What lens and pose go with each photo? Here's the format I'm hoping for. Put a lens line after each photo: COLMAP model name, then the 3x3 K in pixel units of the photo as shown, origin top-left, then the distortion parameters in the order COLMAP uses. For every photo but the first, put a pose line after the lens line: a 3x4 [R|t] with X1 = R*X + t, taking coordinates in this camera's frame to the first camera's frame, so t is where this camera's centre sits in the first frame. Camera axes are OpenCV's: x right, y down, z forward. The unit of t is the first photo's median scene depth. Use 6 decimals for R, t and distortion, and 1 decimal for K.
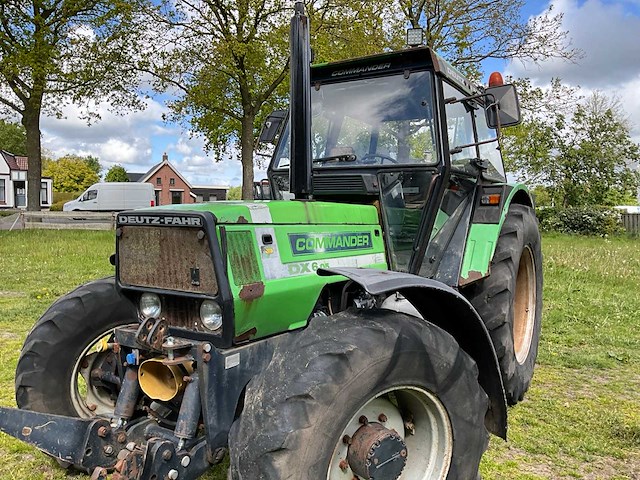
lens RADIAL K [[524.2, 0, 318.9], [0, 524.2, 238.7], [0, 0, 1]] dist [0.098300, -0.184865]
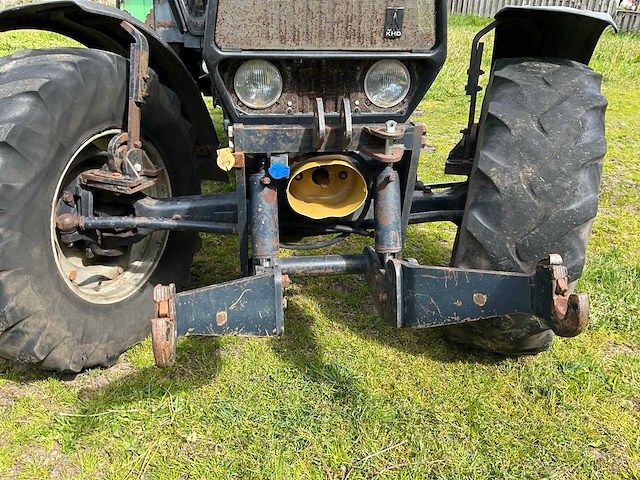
lens RADIAL K [[524.2, 0, 318.9], [0, 524.2, 238.7], [0, 0, 1]] dist [0.098300, -0.184865]
pose [[0.759598, -0.270889, 0.591295, -0.498590], [0.021818, 0.919237, 0.393100, 0.038070], [-0.650027, -0.285697, 0.704161, 0.349754]]
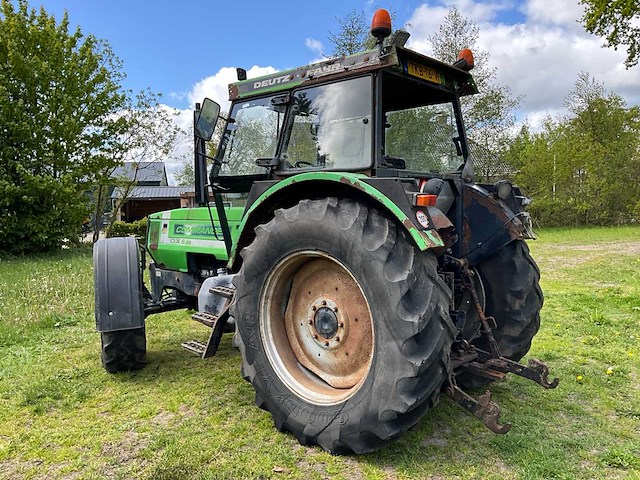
lens RADIAL K [[524.2, 0, 318.9], [0, 524.2, 238.7], [0, 0, 1]] dist [0.098300, -0.184865]
pose [[-0.164452, 0.038866, -0.985619, 1.486141], [-0.040515, 0.998114, 0.046119, -0.054781], [0.985553, 0.047517, -0.162567, 1.470337]]
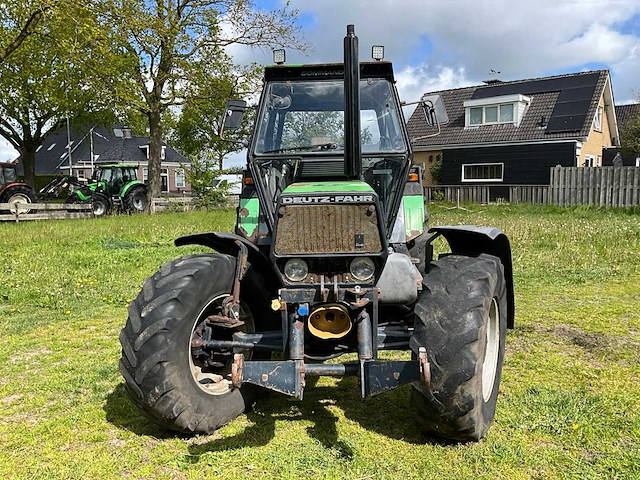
lens RADIAL K [[524.2, 0, 318.9], [0, 524.2, 238.7], [0, 0, 1]] dist [0.098300, -0.184865]
pose [[0.866910, -0.078904, 0.492180, -0.641788], [0.059151, 0.996699, 0.055599, -0.007961], [-0.494943, -0.019086, 0.868716, -0.064362]]
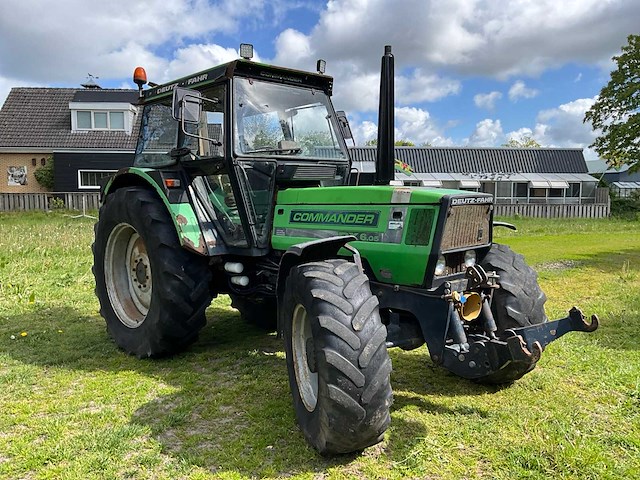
lens RADIAL K [[524.2, 0, 318.9], [0, 524.2, 238.7], [0, 0, 1]] dist [0.098300, -0.184865]
pose [[0.247487, -0.107164, 0.962947, -1.252480], [0.066785, 0.993387, 0.093387, -0.064752], [-0.966587, 0.041199, 0.253007, 0.703844]]
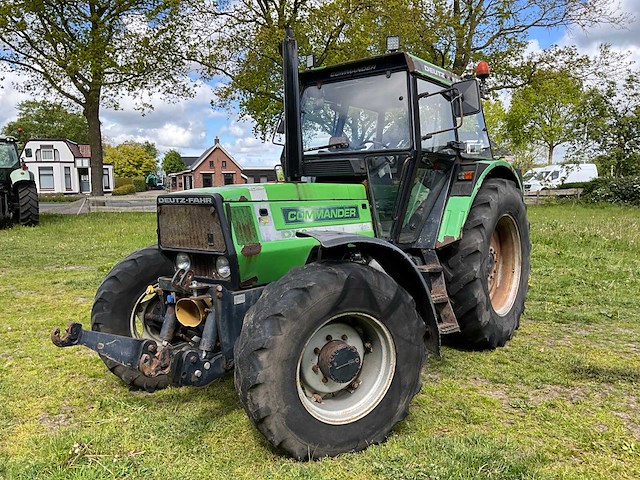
lens RADIAL K [[524.2, 0, 318.9], [0, 524.2, 238.7], [0, 0, 1]] dist [0.098300, -0.184865]
pose [[0.994817, -0.019393, -0.099812, 0.129396], [0.023505, 0.998916, 0.040189, 0.013310], [0.098924, -0.042327, 0.994194, -0.248888]]
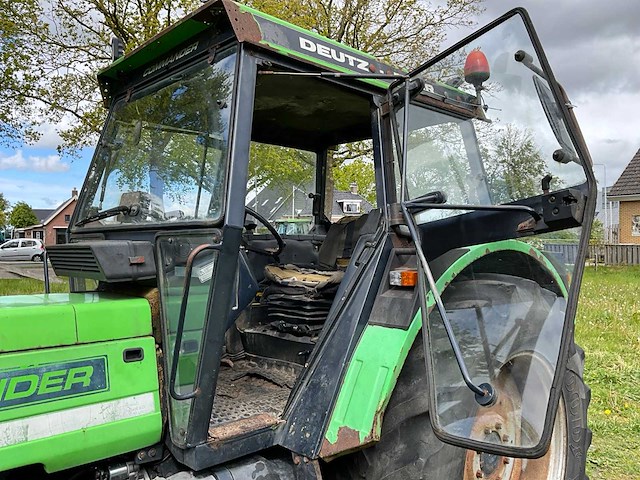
lens RADIAL K [[524.2, 0, 318.9], [0, 524.2, 238.7], [0, 0, 1]] dist [0.098300, -0.184865]
pose [[0.967483, -0.026516, -0.251542, 0.431663], [0.010048, 0.997734, -0.066526, -0.090962], [0.252736, 0.061835, 0.965557, 0.544635]]
